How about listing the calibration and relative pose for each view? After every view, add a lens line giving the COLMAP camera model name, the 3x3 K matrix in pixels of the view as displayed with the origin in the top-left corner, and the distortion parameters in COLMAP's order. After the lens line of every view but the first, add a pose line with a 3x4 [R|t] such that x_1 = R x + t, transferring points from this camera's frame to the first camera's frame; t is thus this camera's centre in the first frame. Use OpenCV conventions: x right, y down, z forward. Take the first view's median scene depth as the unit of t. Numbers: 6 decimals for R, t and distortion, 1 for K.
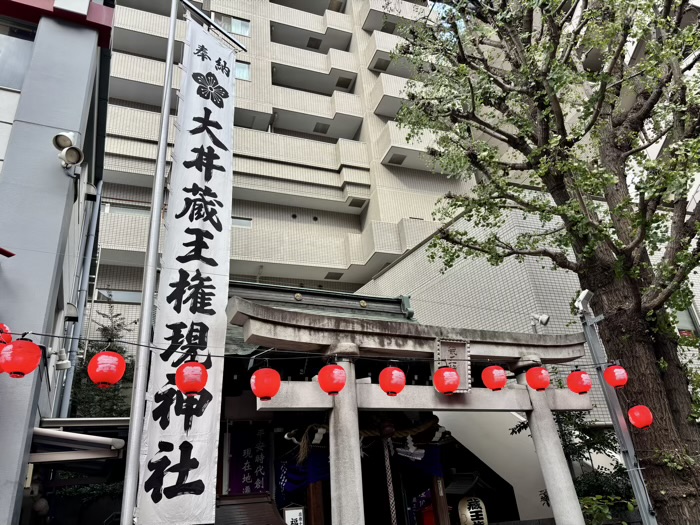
lens RADIAL K [[531.6, 0, 347.7], [0, 531.6, 259.1], [0, 0, 1]] dist [0.021145, -0.000265]
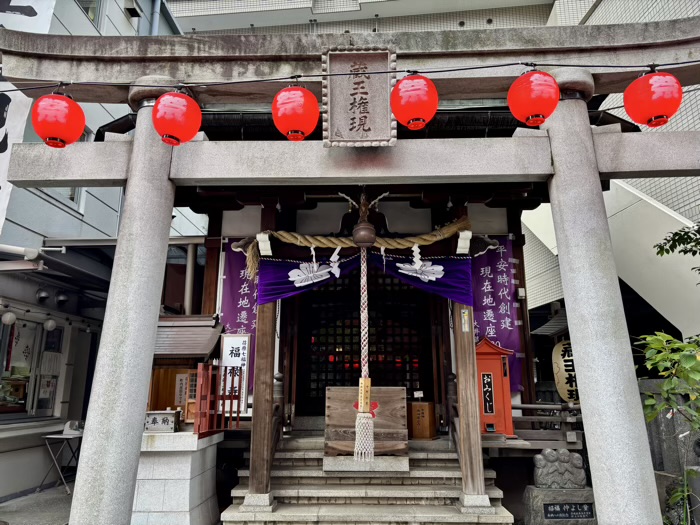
lens RADIAL K [[531.6, 0, 347.7], [0, 531.6, 259.1], [0, 0, 1]] dist [0.021145, -0.000265]
pose [[0.886462, -0.018991, -0.462412, 0.419968], [0.139197, 0.963834, 0.227262, 0.225292], [0.441373, -0.265825, 0.857046, 0.476276]]
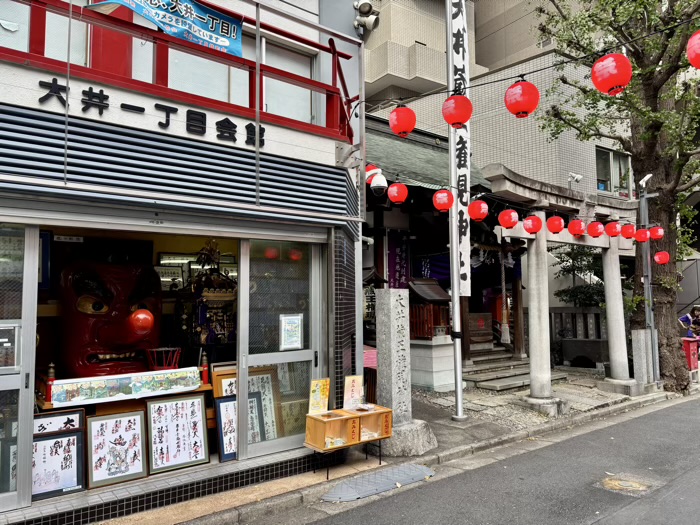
lens RADIAL K [[531.6, 0, 347.7], [0, 531.6, 259.1], [0, 0, 1]] dist [0.021145, -0.000265]
pose [[0.968605, 0.099693, 0.227739, -0.818176], [-0.177081, 0.919641, 0.350575, -0.116807], [-0.174488, -0.379897, 0.908423, -0.353271]]
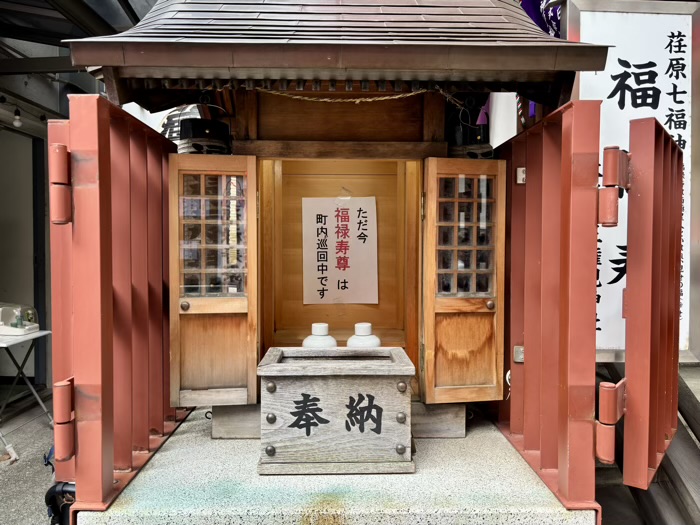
lens RADIAL K [[531.6, 0, 347.7], [0, 531.6, 259.1], [0, 0, 1]] dist [0.021145, -0.000265]
pose [[0.916469, 0.104989, -0.386084, -0.117674], [0.102852, 0.870710, 0.480922, 0.476198], [0.386659, -0.480460, 0.787181, 0.855126]]
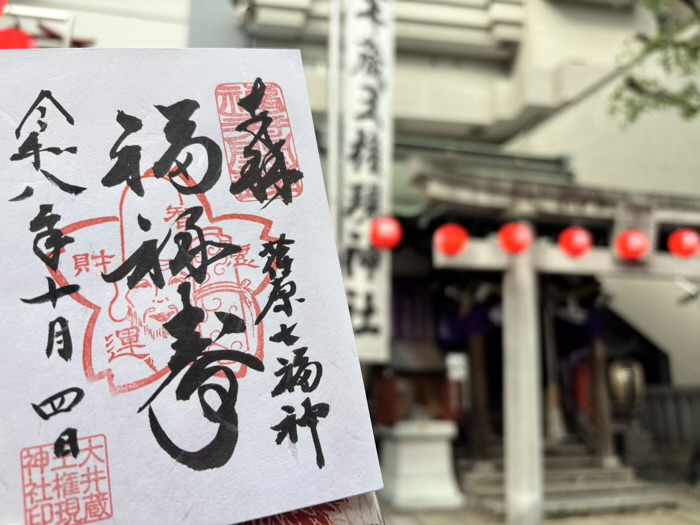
lens RADIAL K [[560.2, 0, 350.0], [0, 560.2, 262.5], [0, 0, 1]] dist [-0.012882, -0.005441]
pose [[0.975365, 0.043804, -0.216206, -0.080807], [0.014275, 0.965501, 0.260009, -0.010635], [0.220136, -0.256690, 0.941090, -0.062229]]
